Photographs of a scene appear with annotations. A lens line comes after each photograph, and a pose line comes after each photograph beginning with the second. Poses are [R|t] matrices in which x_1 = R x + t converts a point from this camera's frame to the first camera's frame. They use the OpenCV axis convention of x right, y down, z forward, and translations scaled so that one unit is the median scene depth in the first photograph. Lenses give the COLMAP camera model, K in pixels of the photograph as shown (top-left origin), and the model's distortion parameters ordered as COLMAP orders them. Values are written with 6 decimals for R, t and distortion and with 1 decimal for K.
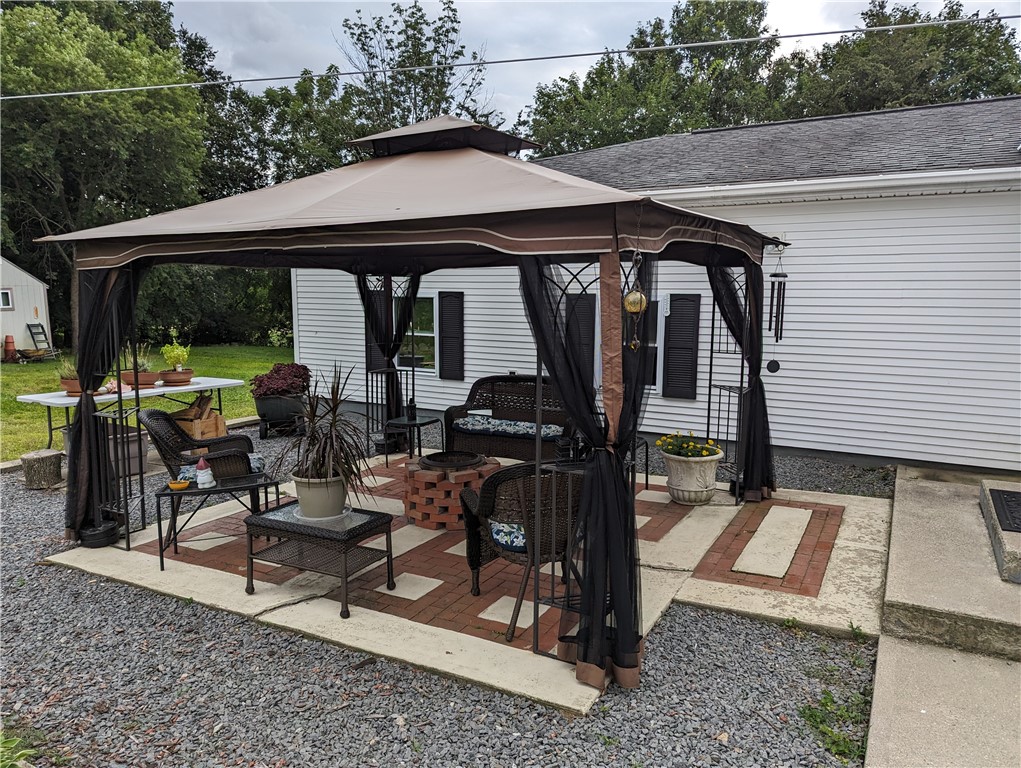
lens RADIAL K [[732.1, 0, 508.7], [0, 732.1, 383.1], [0, 0, 1]] dist [0.061083, -0.052091]
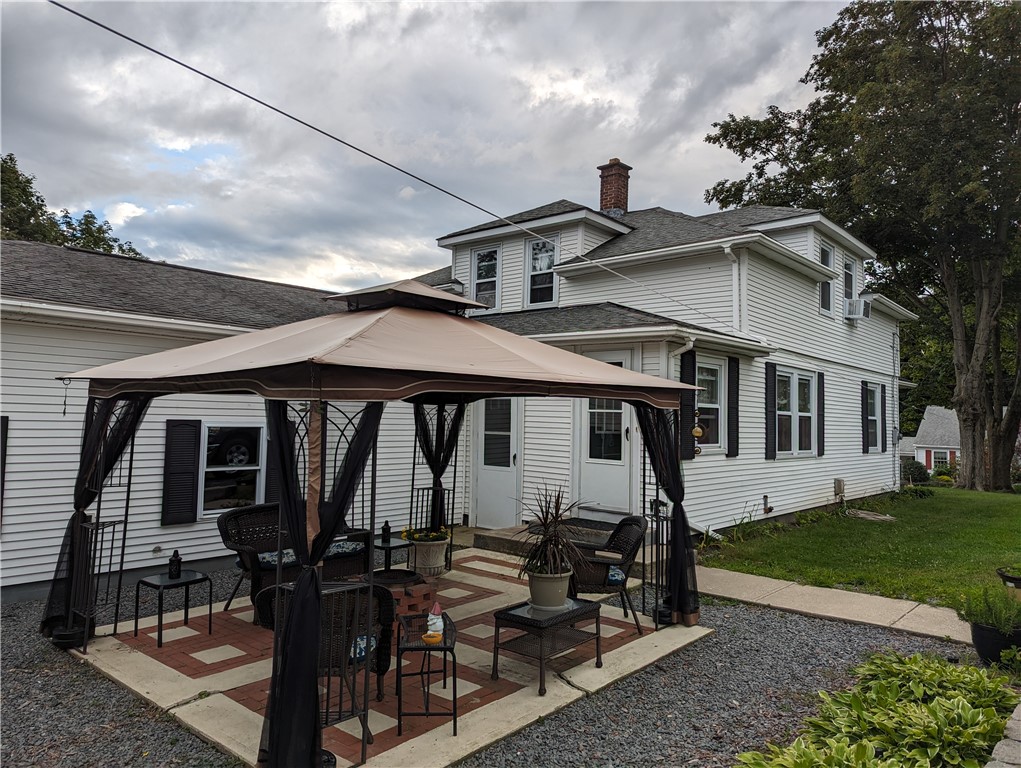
lens RADIAL K [[732.1, 0, 512.0], [0, 732.1, 381.1], [0, 0, 1]] dist [0.061083, -0.052091]
pose [[0.195571, 0.057444, 0.979006, -1.305910], [0.121666, 0.989150, -0.082344, -0.077841], [-0.973113, 0.135216, 0.186460, 0.704302]]
